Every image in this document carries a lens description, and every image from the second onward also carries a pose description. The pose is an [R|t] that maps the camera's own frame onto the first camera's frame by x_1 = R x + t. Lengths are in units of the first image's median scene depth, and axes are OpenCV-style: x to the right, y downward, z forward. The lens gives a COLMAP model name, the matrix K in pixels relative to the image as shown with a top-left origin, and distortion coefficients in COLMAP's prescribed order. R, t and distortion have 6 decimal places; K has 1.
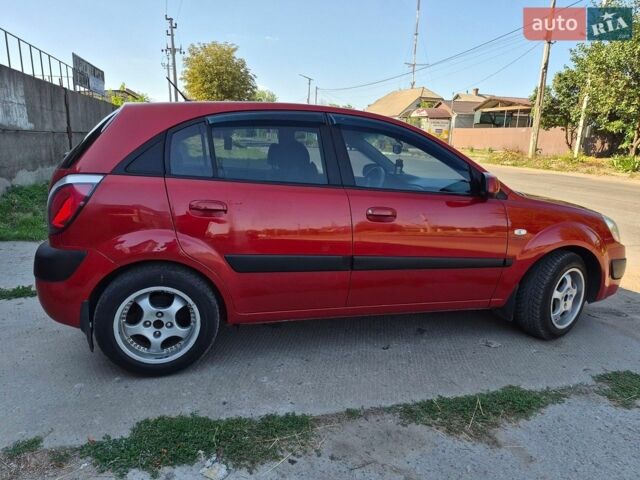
lens RADIAL K [[443.0, 0, 316.4], [0, 443.0, 243.3], [0, 0, 1]] dist [0.005652, -0.002607]
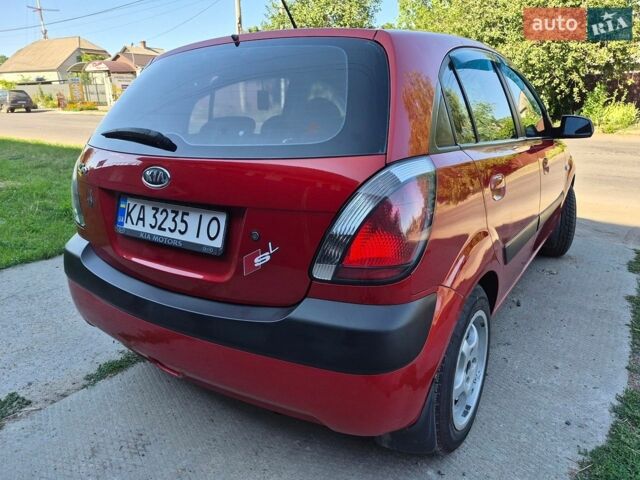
lens RADIAL K [[439.0, 0, 318.4], [0, 439.0, 240.9], [0, 0, 1]] dist [0.001764, 0.000966]
pose [[0.762705, -0.236542, 0.601937, -0.218875], [0.181046, 0.971594, 0.152405, -0.039342], [-0.620889, -0.007262, 0.783865, 0.146886]]
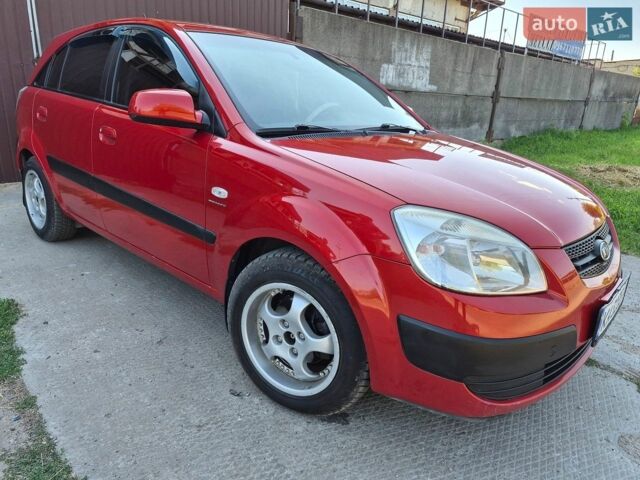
lens RADIAL K [[443.0, 0, 316.4], [0, 443.0, 243.3], [0, 0, 1]] dist [0.005652, -0.002607]
pose [[0.486614, 0.263796, -0.832838, 0.195110], [-0.220952, 0.959490, 0.174813, -0.027110], [0.845214, 0.098951, 0.525188, 0.218895]]
